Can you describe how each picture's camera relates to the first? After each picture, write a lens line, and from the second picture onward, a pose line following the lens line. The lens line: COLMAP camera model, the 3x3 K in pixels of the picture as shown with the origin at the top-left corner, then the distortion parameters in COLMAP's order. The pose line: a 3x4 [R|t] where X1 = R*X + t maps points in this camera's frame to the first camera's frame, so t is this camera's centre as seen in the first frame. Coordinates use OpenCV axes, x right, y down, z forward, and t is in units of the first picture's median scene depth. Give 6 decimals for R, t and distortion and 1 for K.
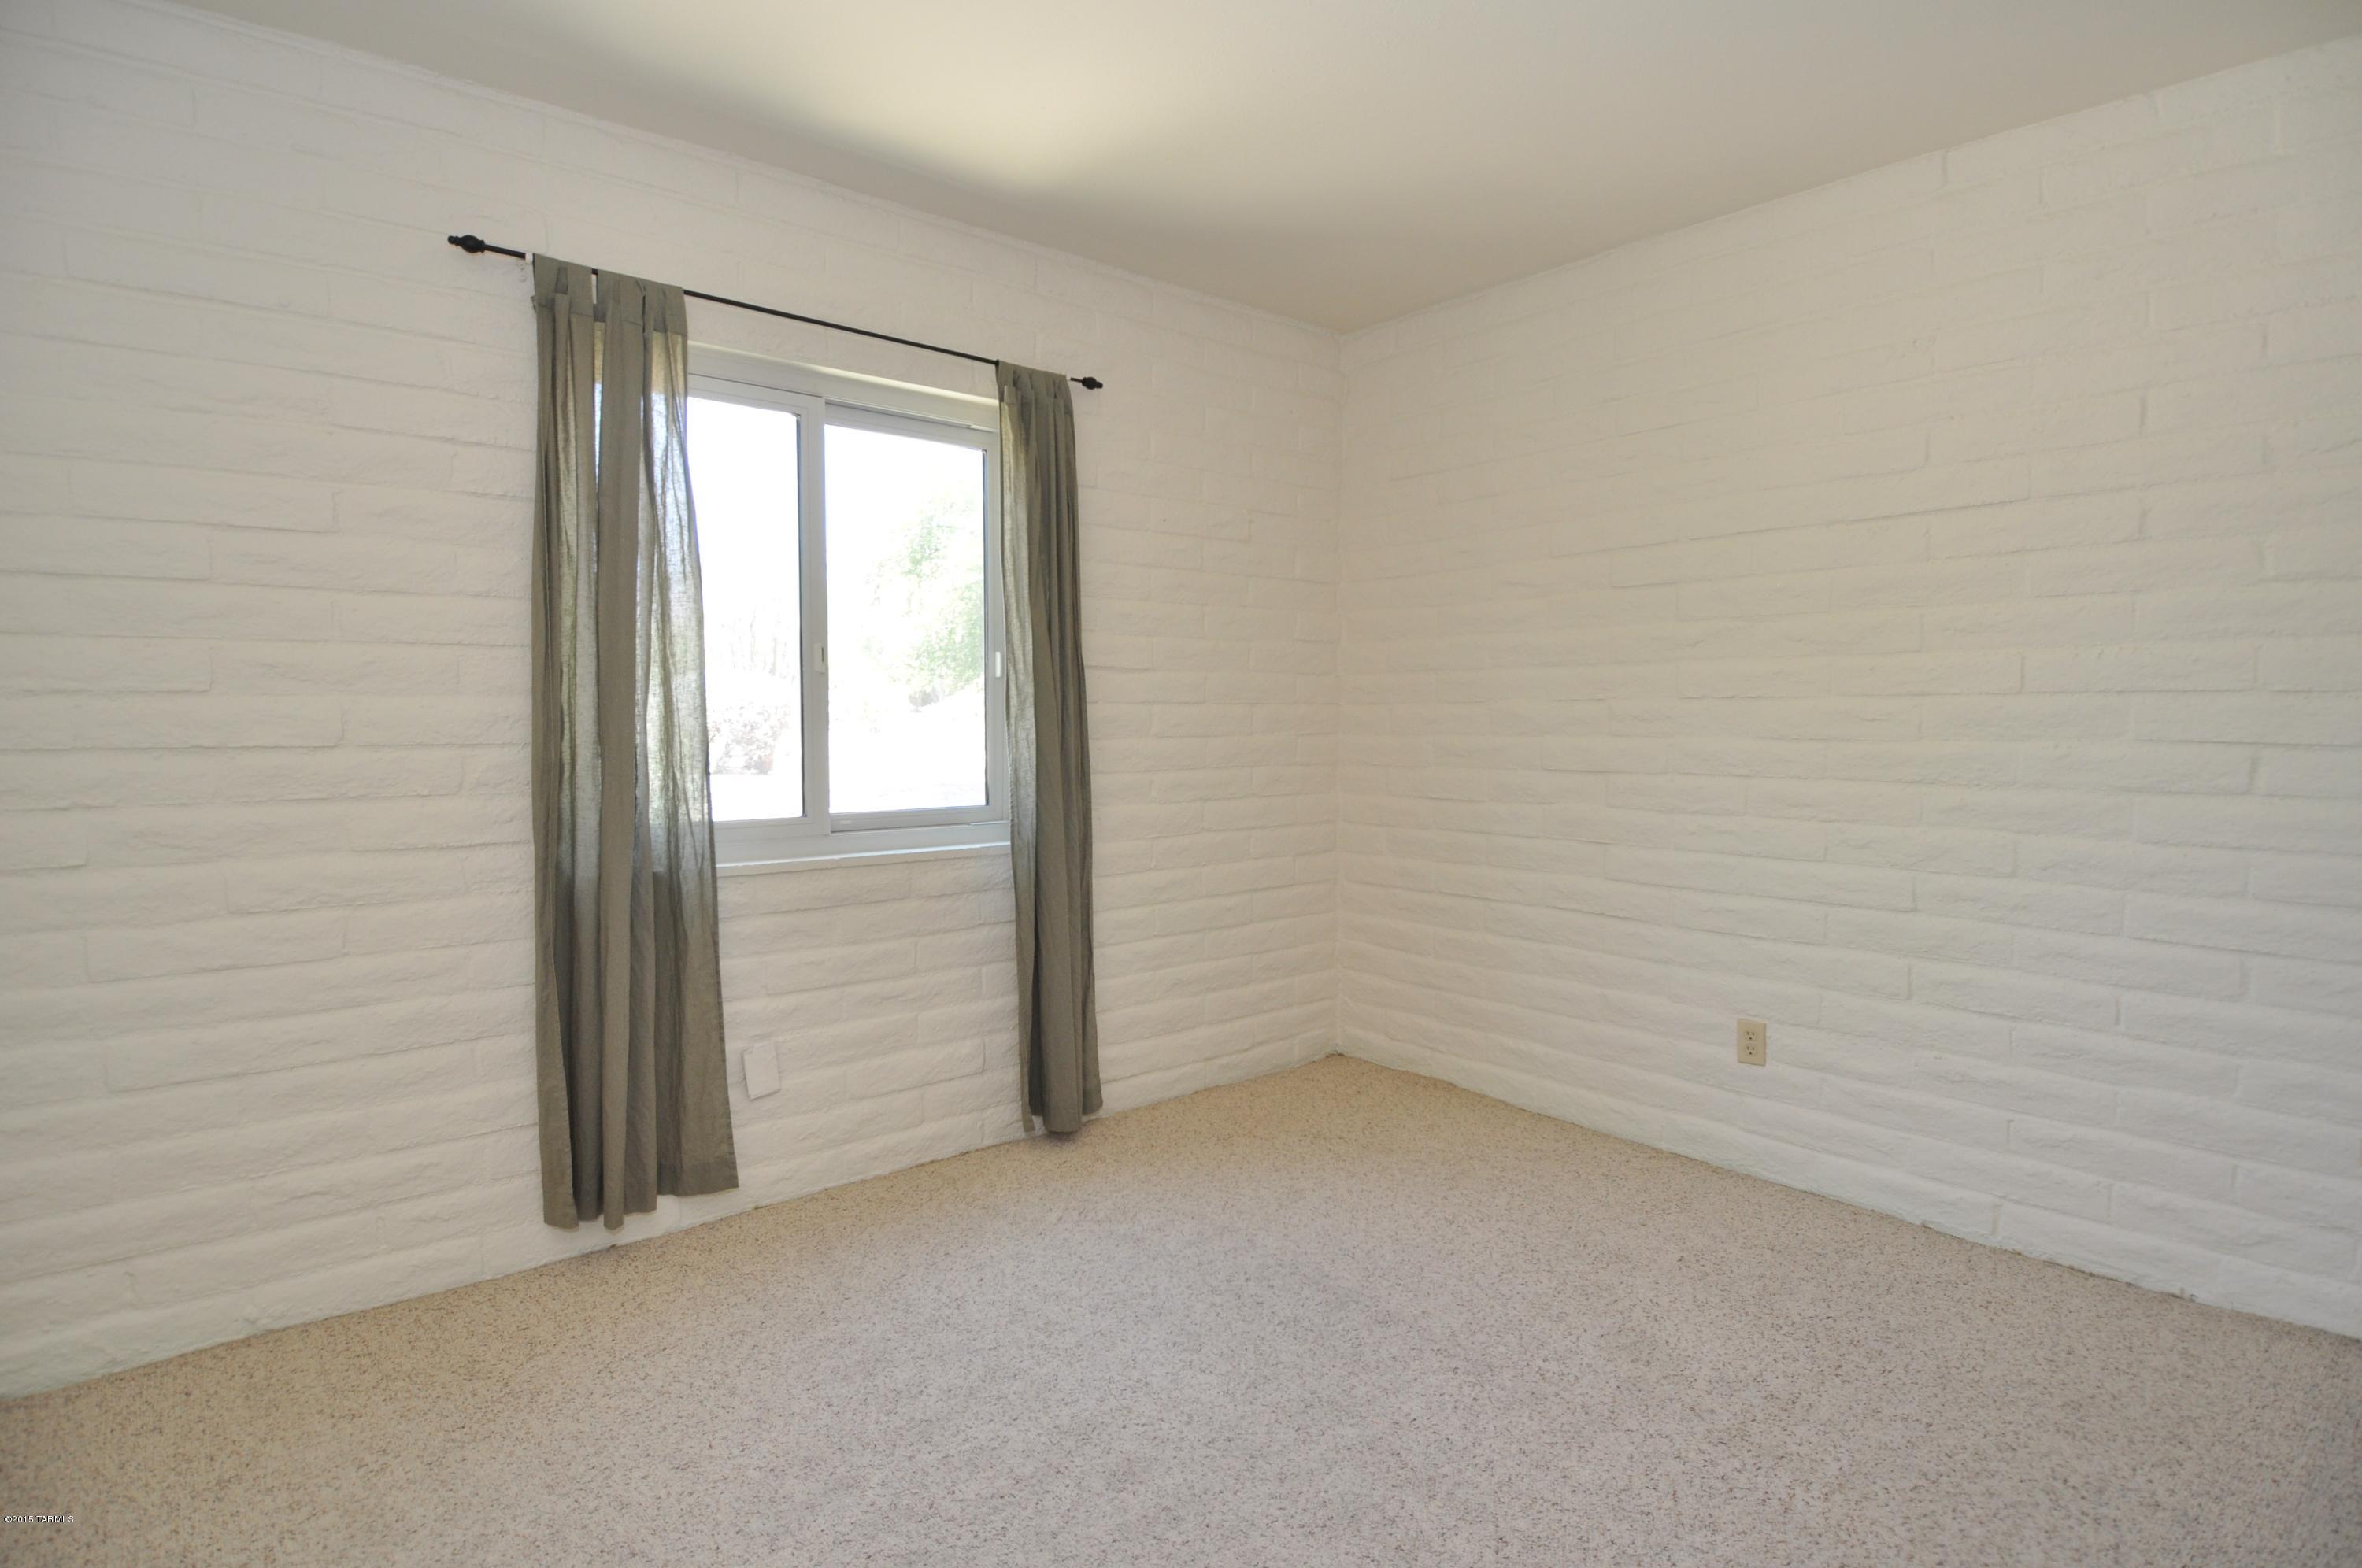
lens RADIAL K [[1215.7, 0, 1200.6], [0, 1215.7, 788.7], [0, 0, 1]] dist [0.049234, -0.053906]
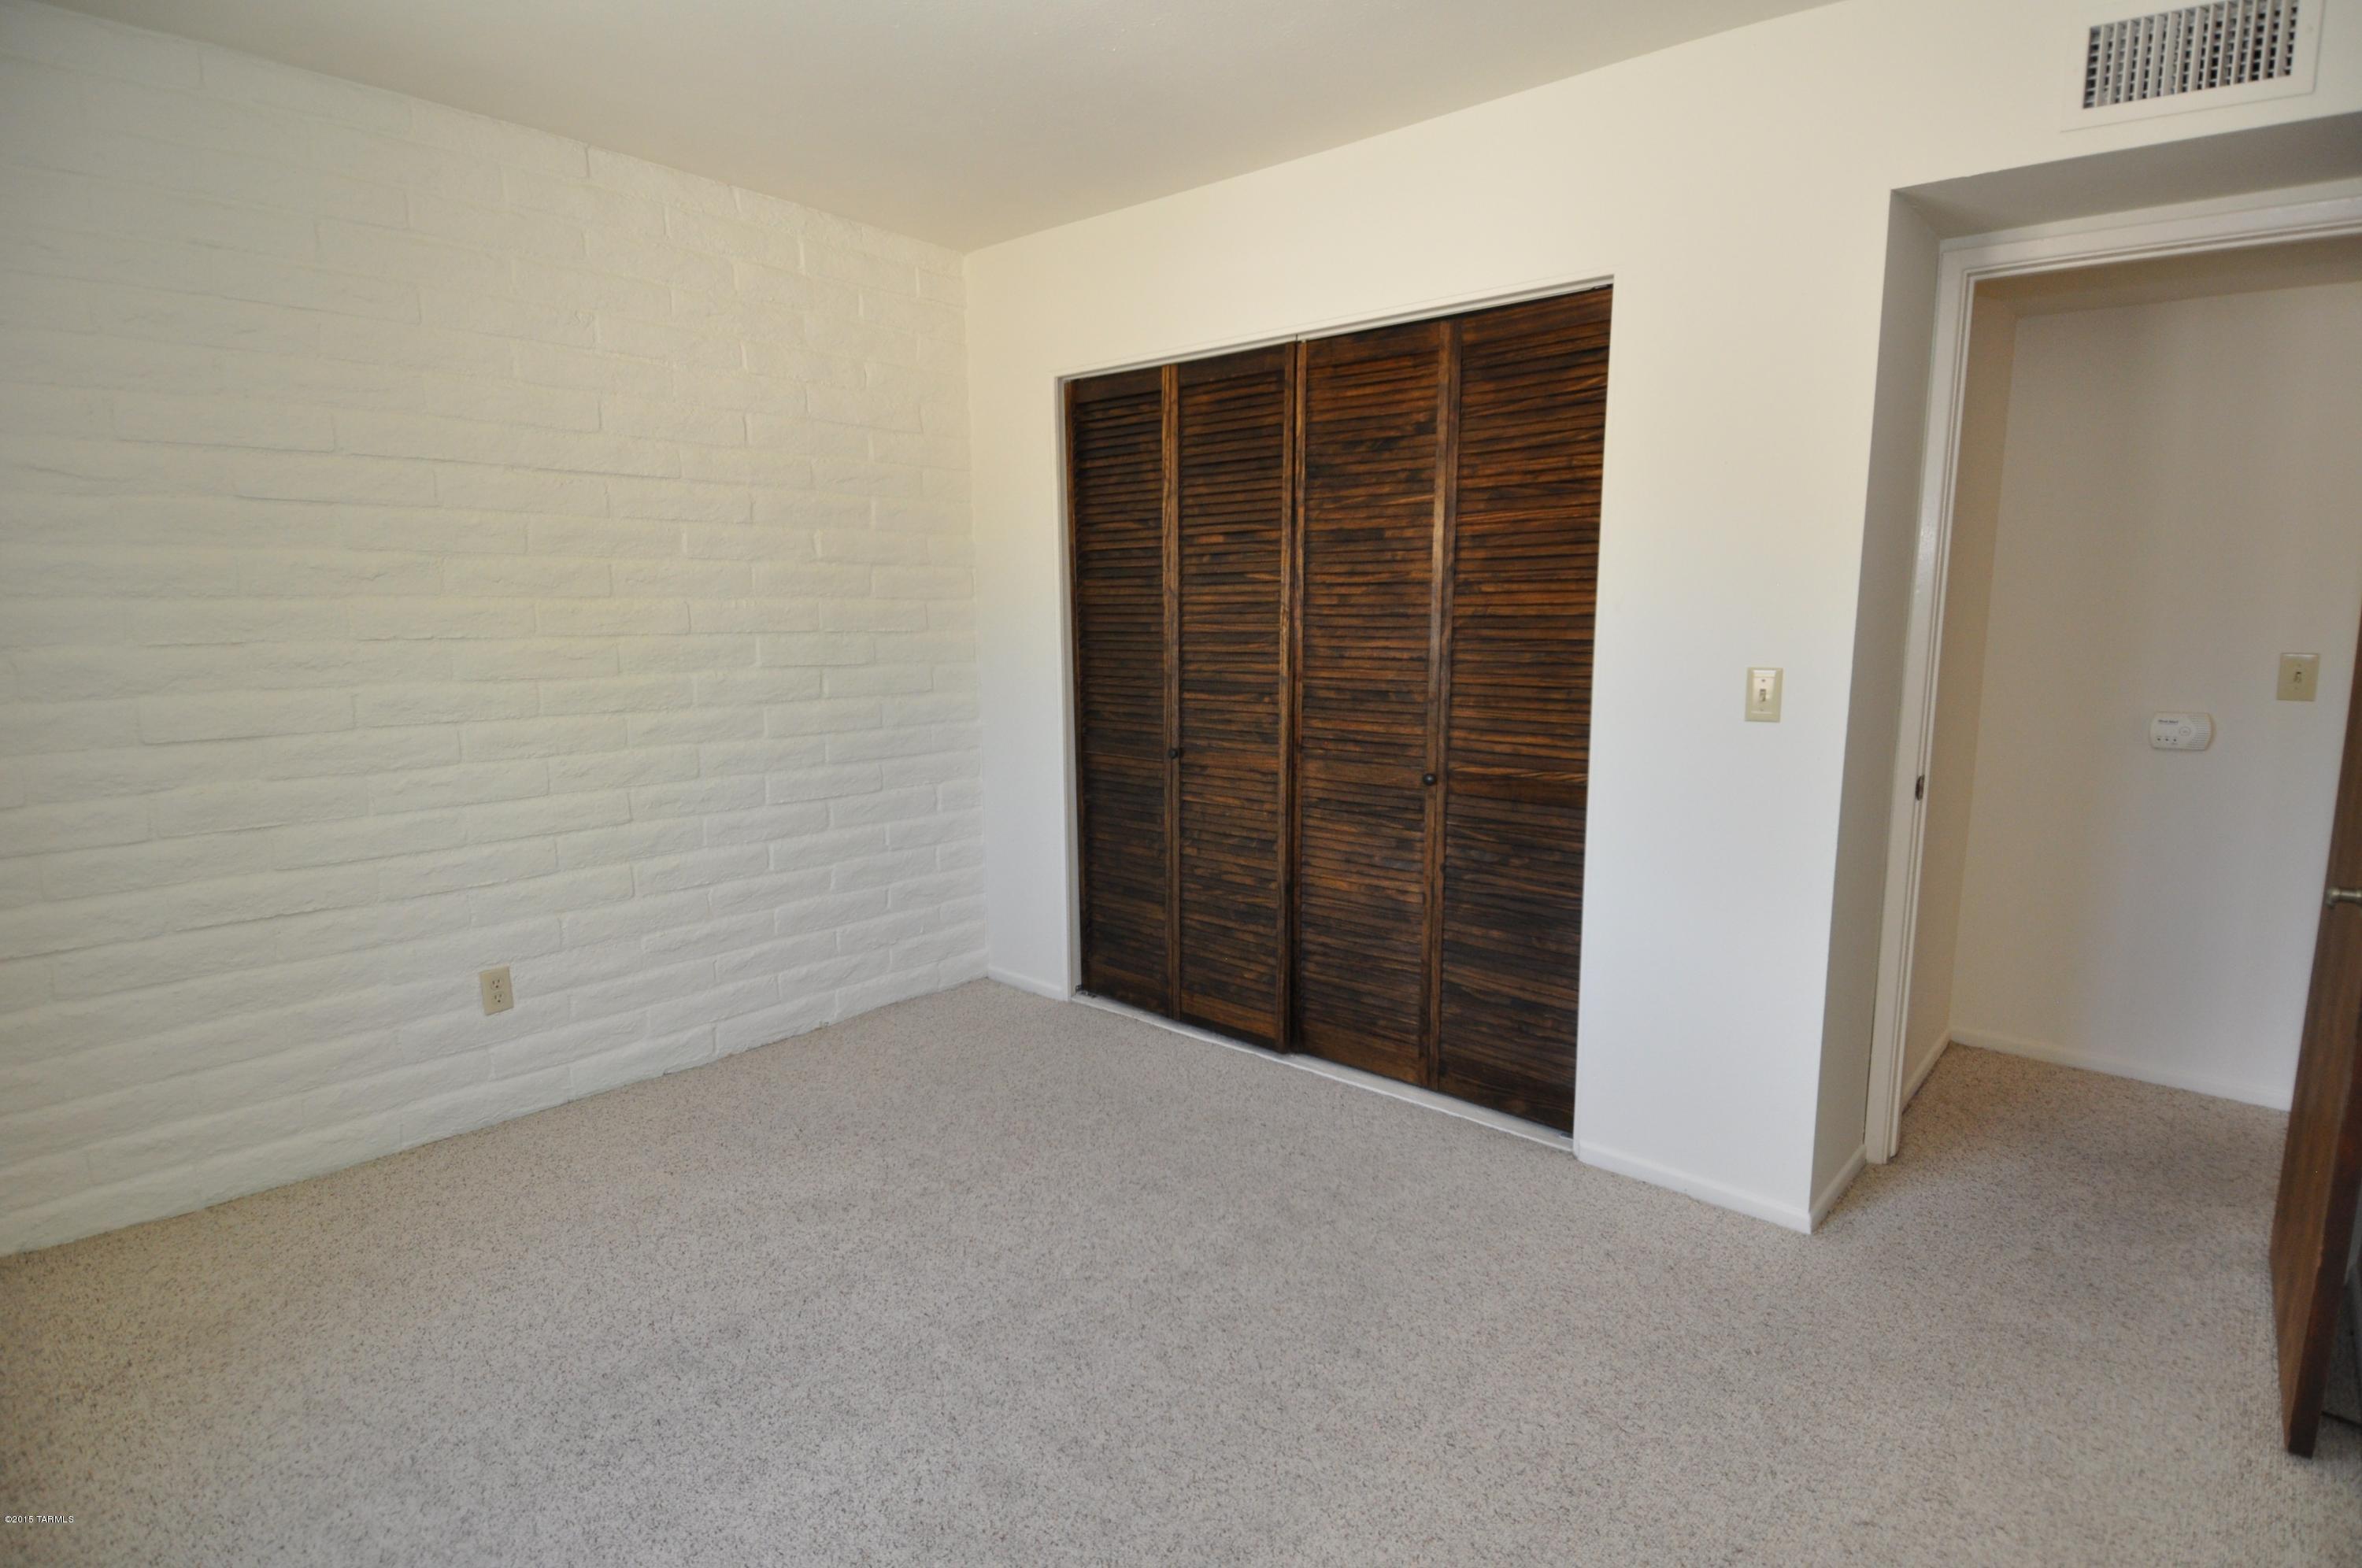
lens RADIAL K [[1215.7, 0, 1200.6], [0, 1215.7, 788.7], [0, 0, 1]] dist [0.049234, -0.053906]
pose [[-0.154531, -0.150863, 0.976402, -0.664279], [0.054032, 0.985503, 0.160821, -0.092963], [-0.986509, 0.077609, -0.144139, 0.660388]]
